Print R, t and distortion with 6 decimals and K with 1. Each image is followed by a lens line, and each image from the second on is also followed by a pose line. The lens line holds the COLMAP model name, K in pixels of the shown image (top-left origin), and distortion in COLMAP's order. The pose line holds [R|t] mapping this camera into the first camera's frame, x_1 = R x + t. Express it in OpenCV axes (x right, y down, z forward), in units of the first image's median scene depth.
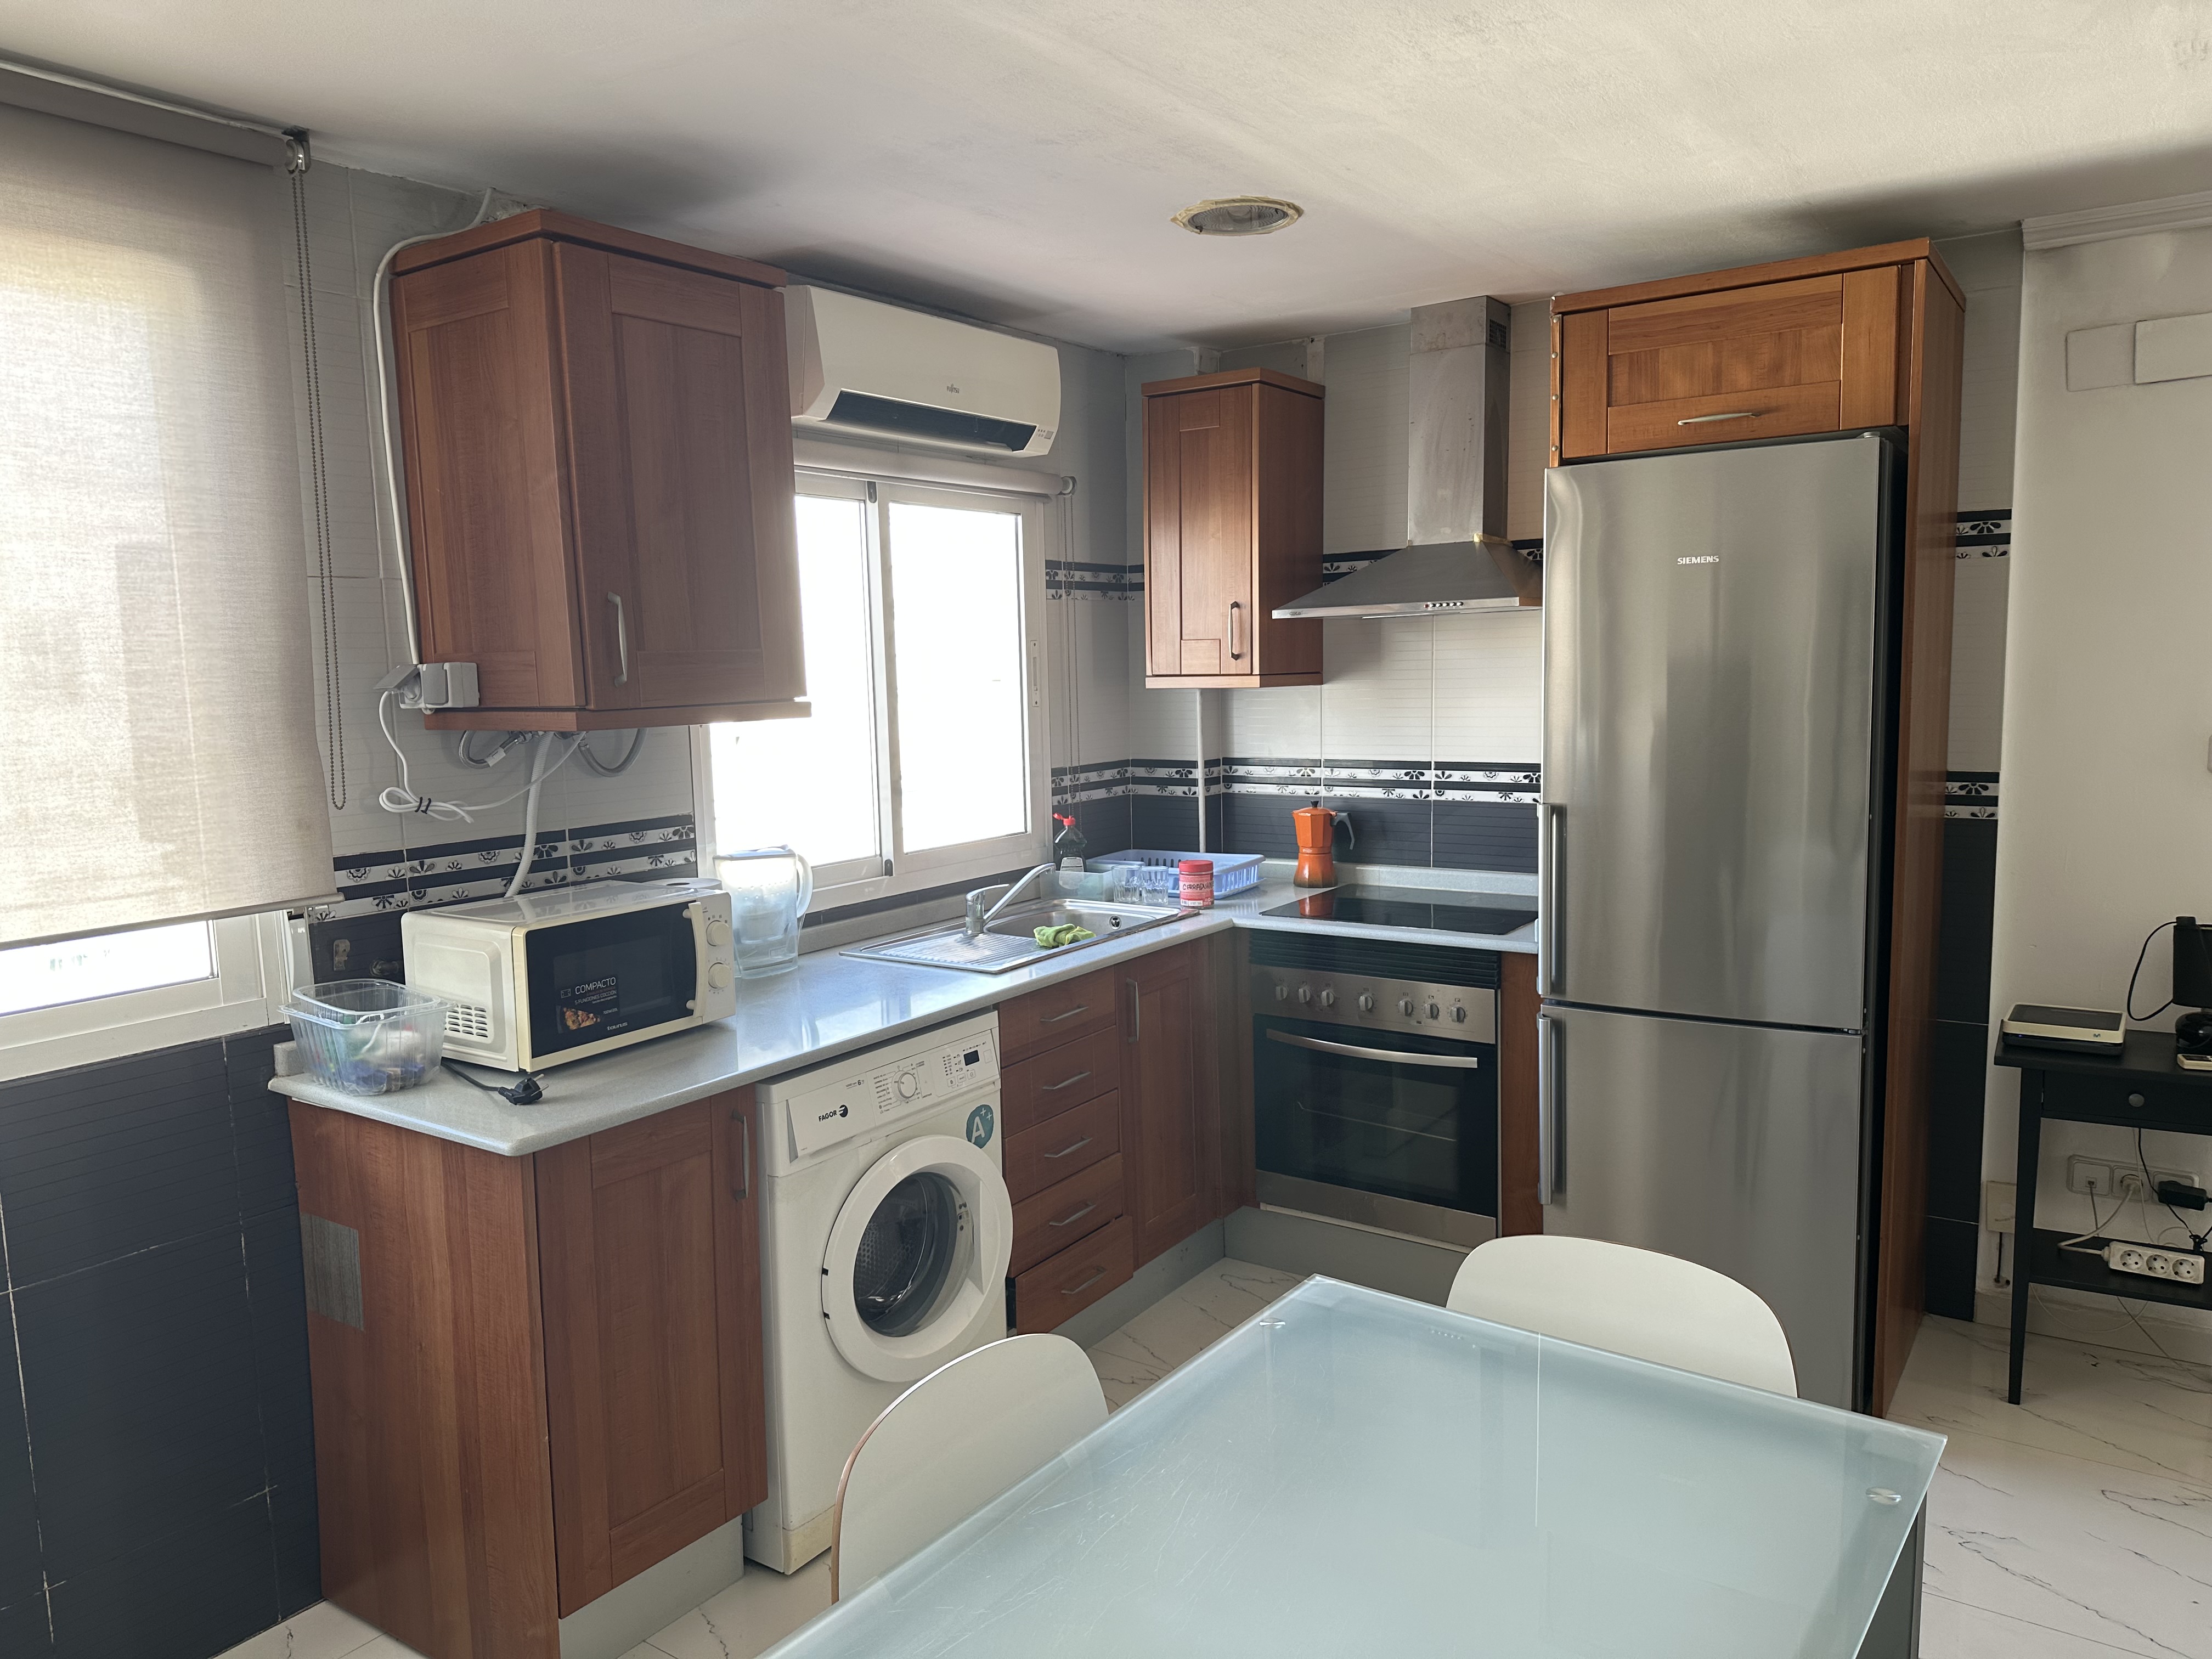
lens RADIAL K [[1557.9, 0, 1116.6], [0, 1557.9, 837.7], [0, 0, 1]] dist [0.040341, -0.043420]
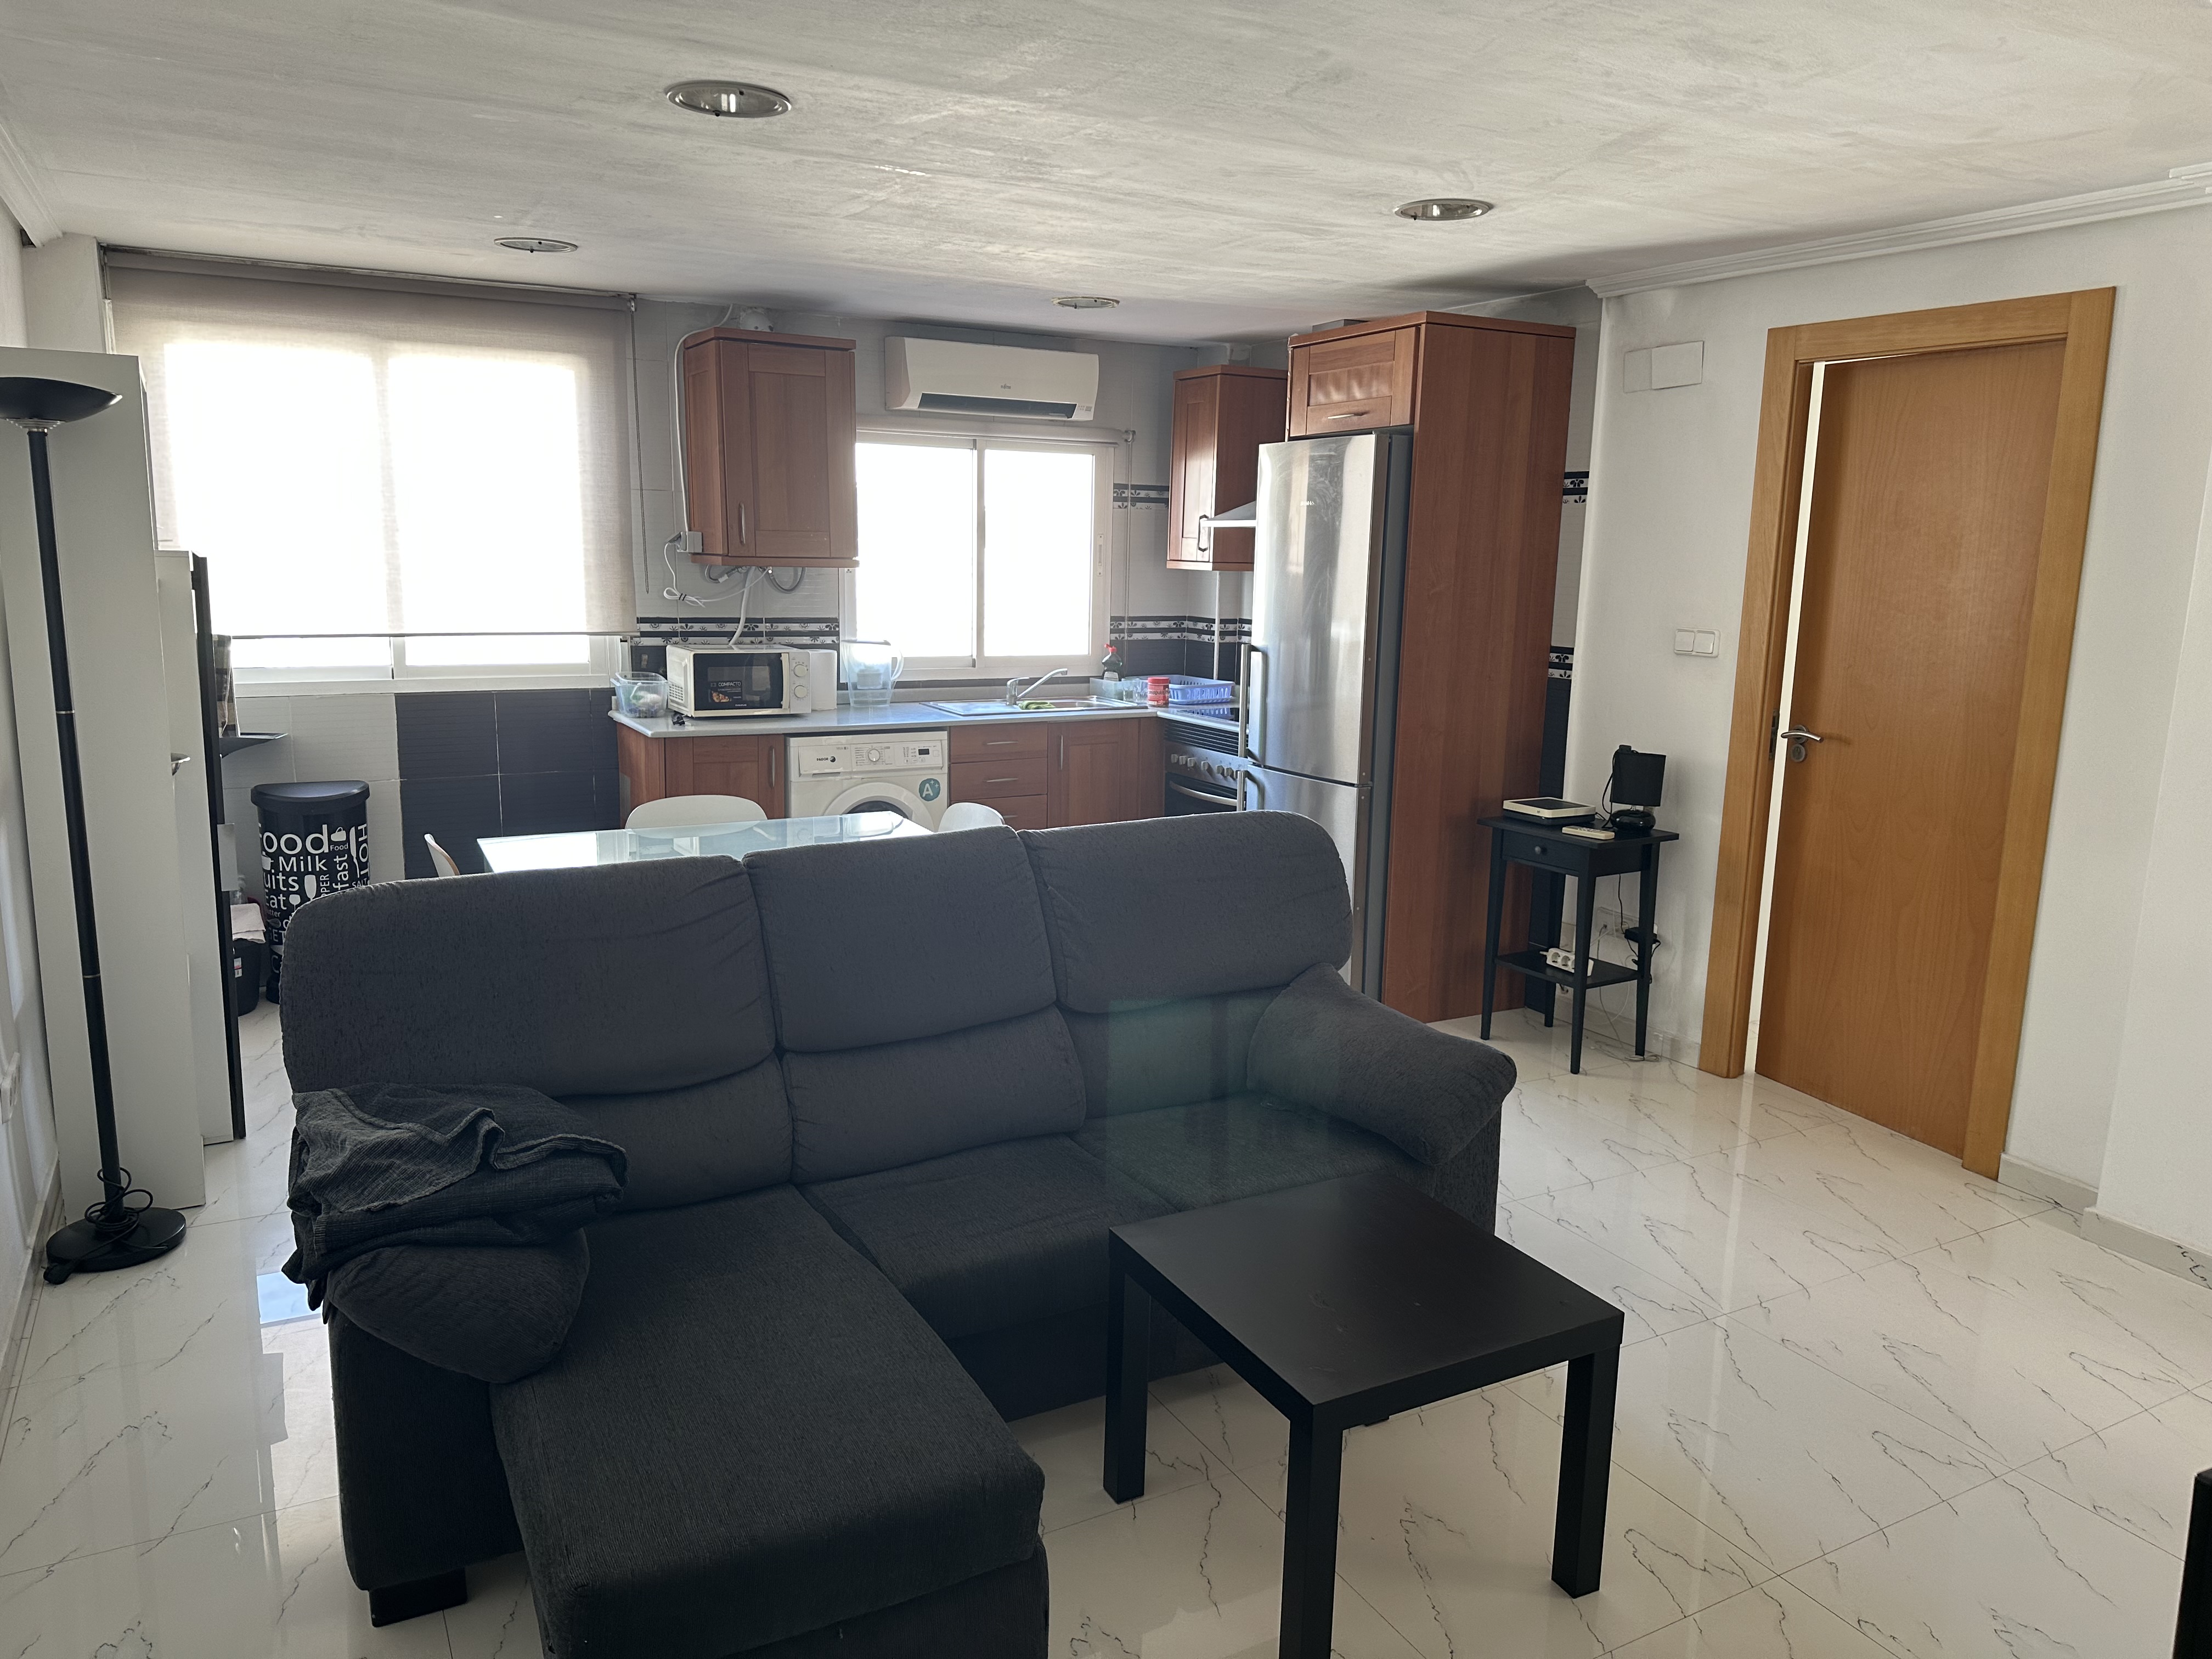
lens RADIAL K [[1557.9, 0, 1111.8], [0, 1557.9, 837.1], [0, 0, 1]] dist [0.040341, -0.043420]
pose [[0.894986, 0.123870, -0.428552, 0.925521], [-0.094956, 0.991558, 0.088299, 0.053370], [0.435872, -0.038333, 0.899192, -0.613642]]
